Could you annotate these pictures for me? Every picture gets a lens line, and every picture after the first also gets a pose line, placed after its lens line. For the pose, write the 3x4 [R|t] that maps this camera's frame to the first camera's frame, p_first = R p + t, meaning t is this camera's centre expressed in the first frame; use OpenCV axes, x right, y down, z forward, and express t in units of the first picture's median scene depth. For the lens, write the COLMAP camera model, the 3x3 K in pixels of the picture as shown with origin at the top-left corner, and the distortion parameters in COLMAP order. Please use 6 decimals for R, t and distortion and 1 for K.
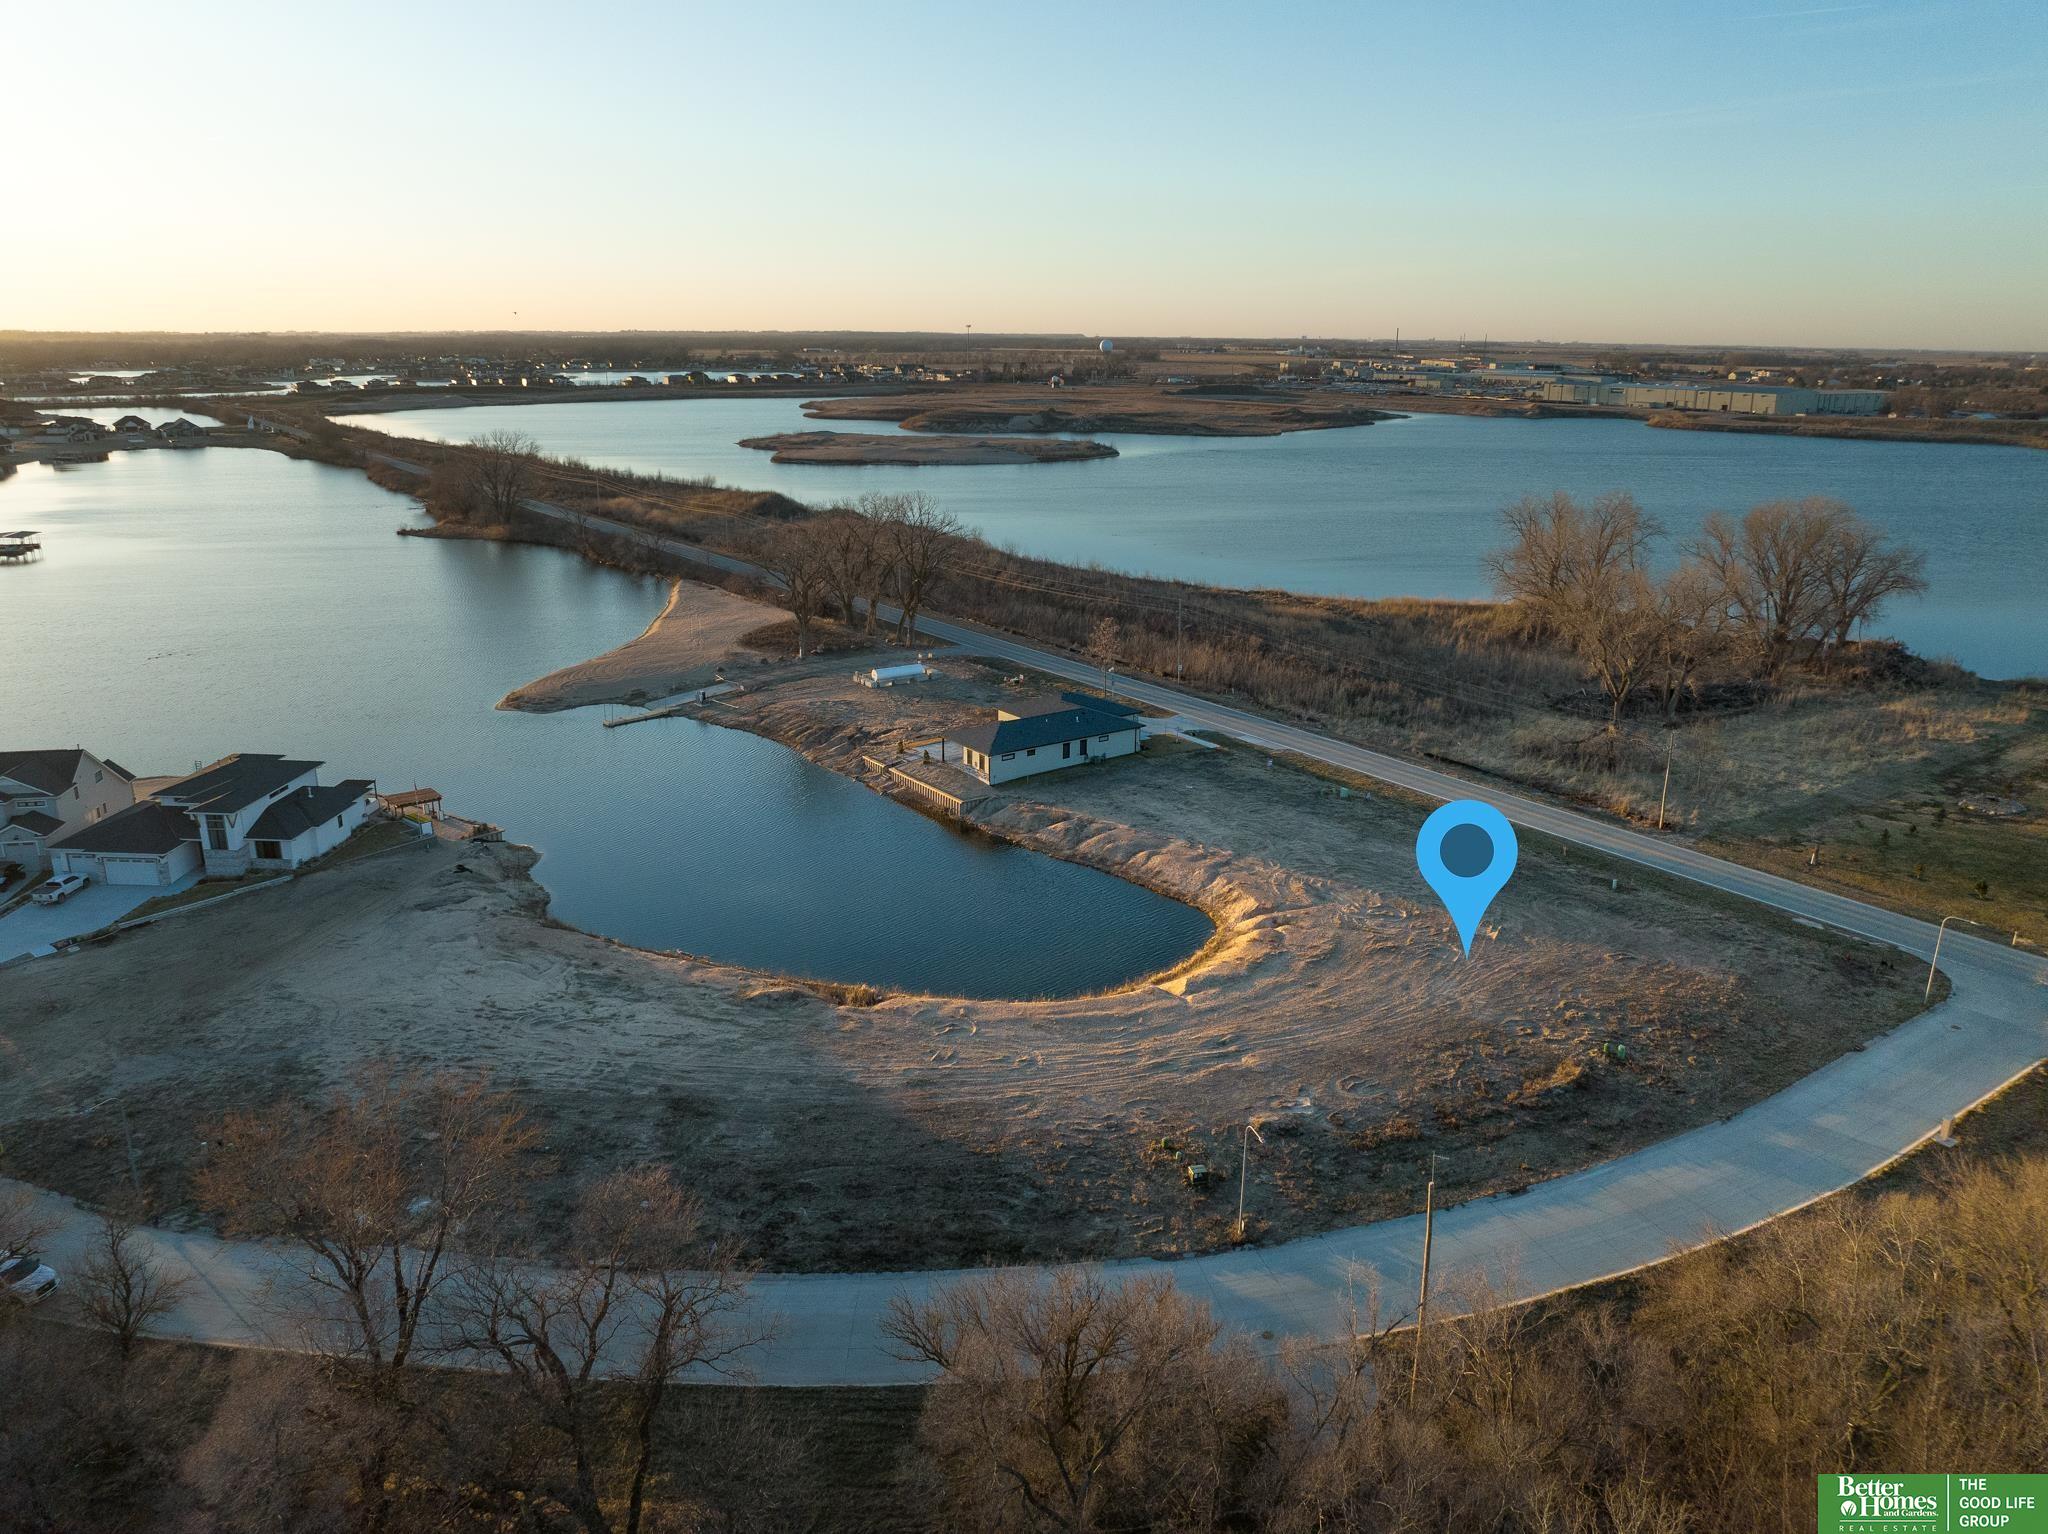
lens RADIAL K [[1448.7, 0, 1022.4], [0, 1448.7, 760.2], [0, 0, 1]] dist [-0.035645, 0.003447]
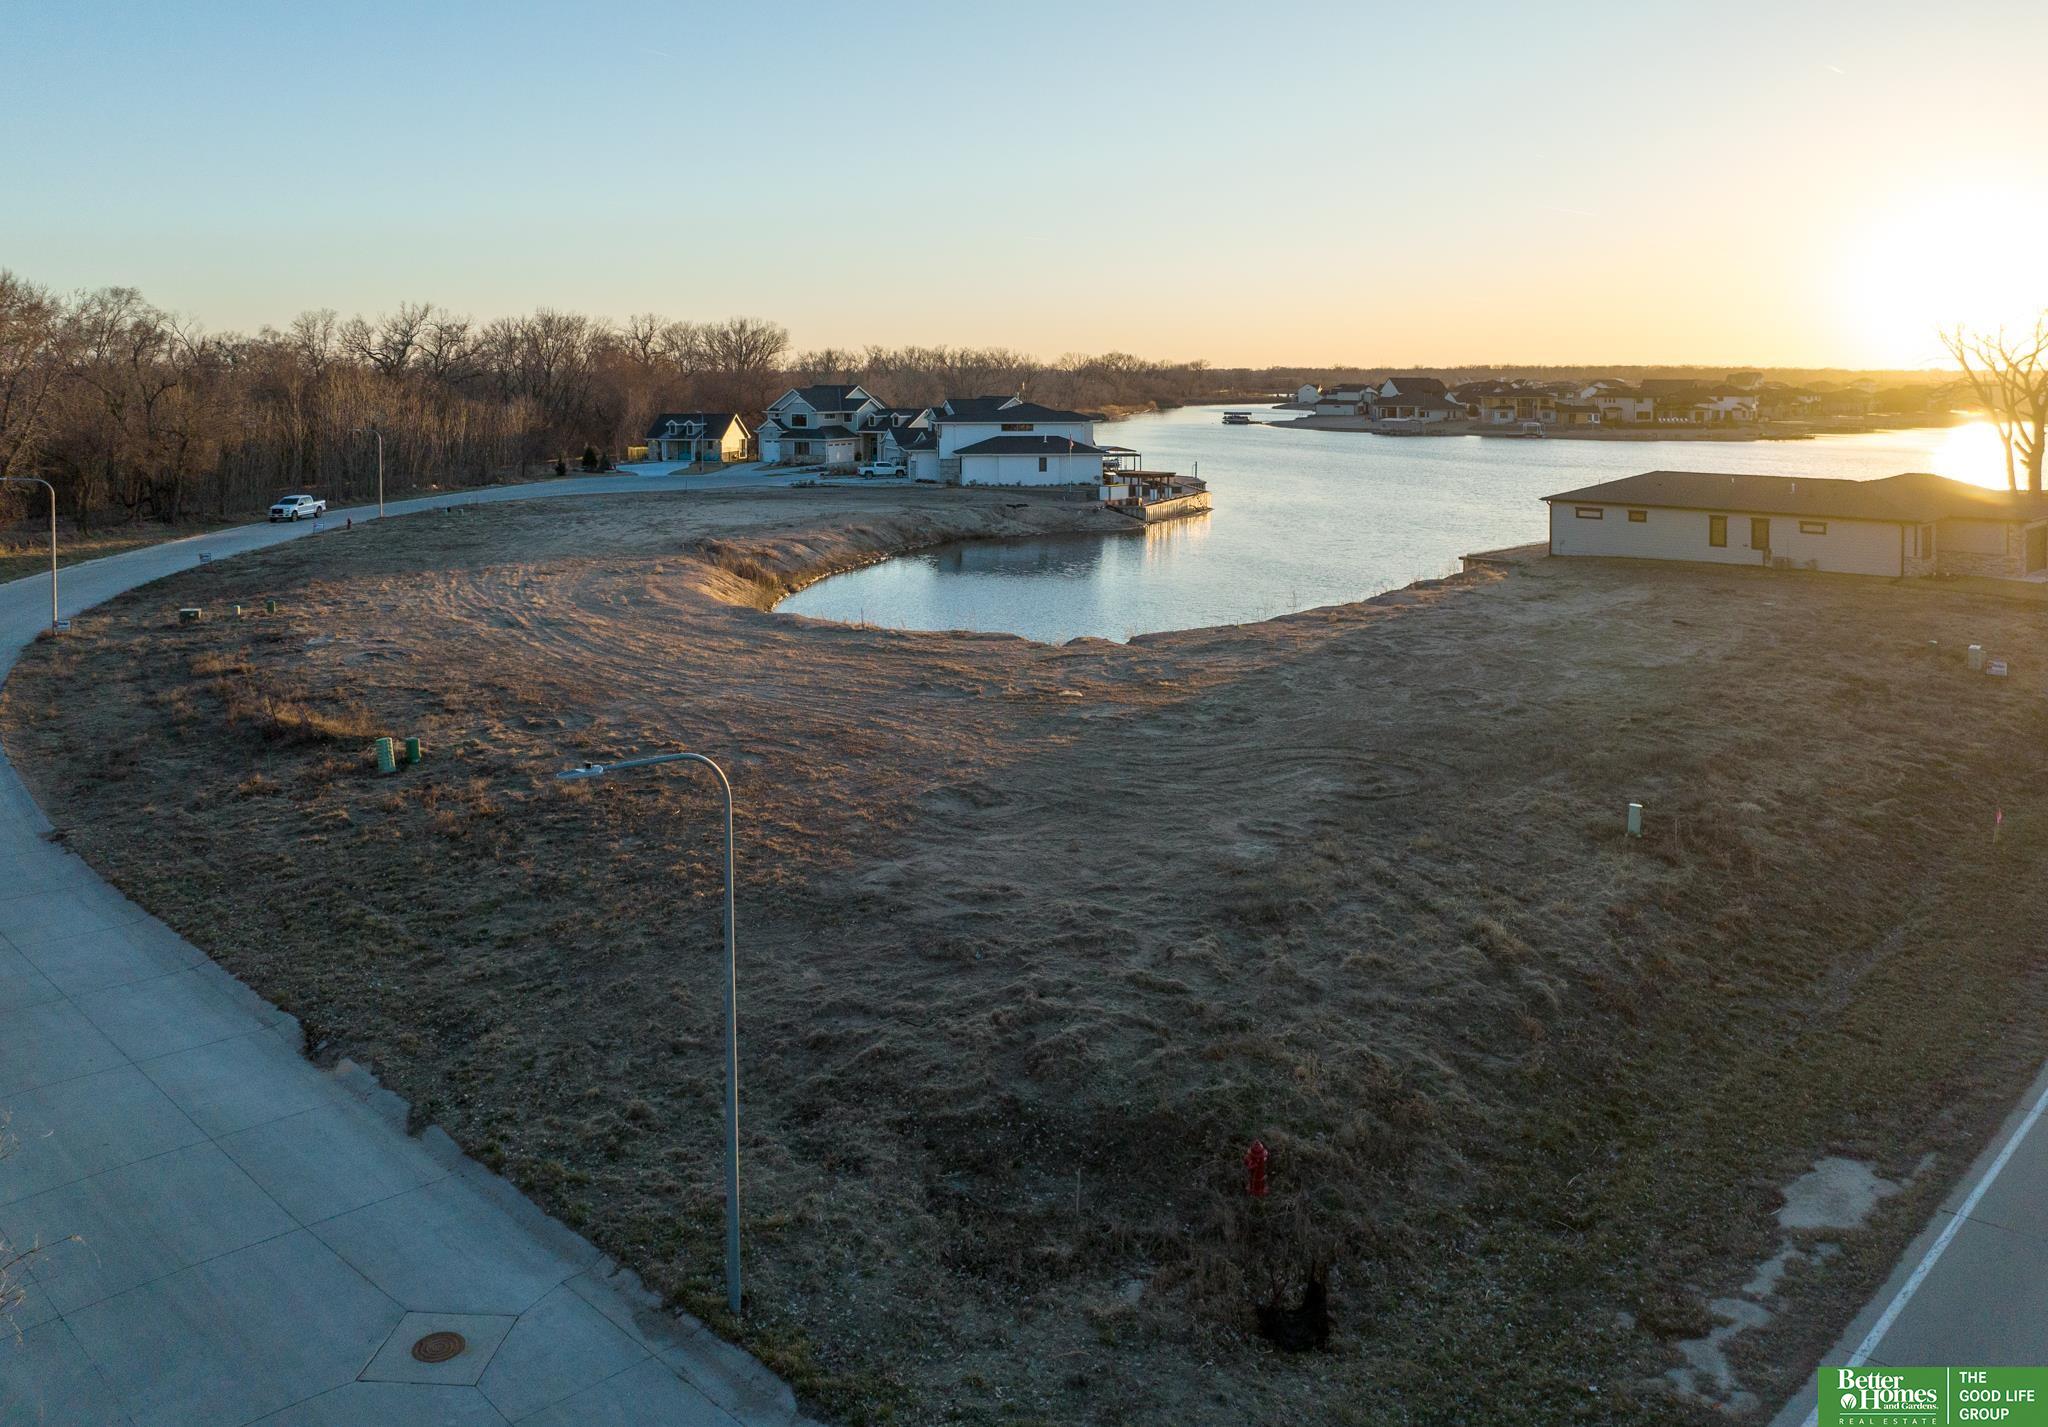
lens RADIAL K [[1608.9, 0, 1029.9], [0, 1608.9, 452.6], [0, 0, 1]] dist [-0.018329, -0.009470]
pose [[0.181690, 0.038818, -0.982589, 0.680682], [-0.279255, 0.960119, -0.013706, 0.053667], [0.942871, 0.276883, 0.185284, 0.798134]]
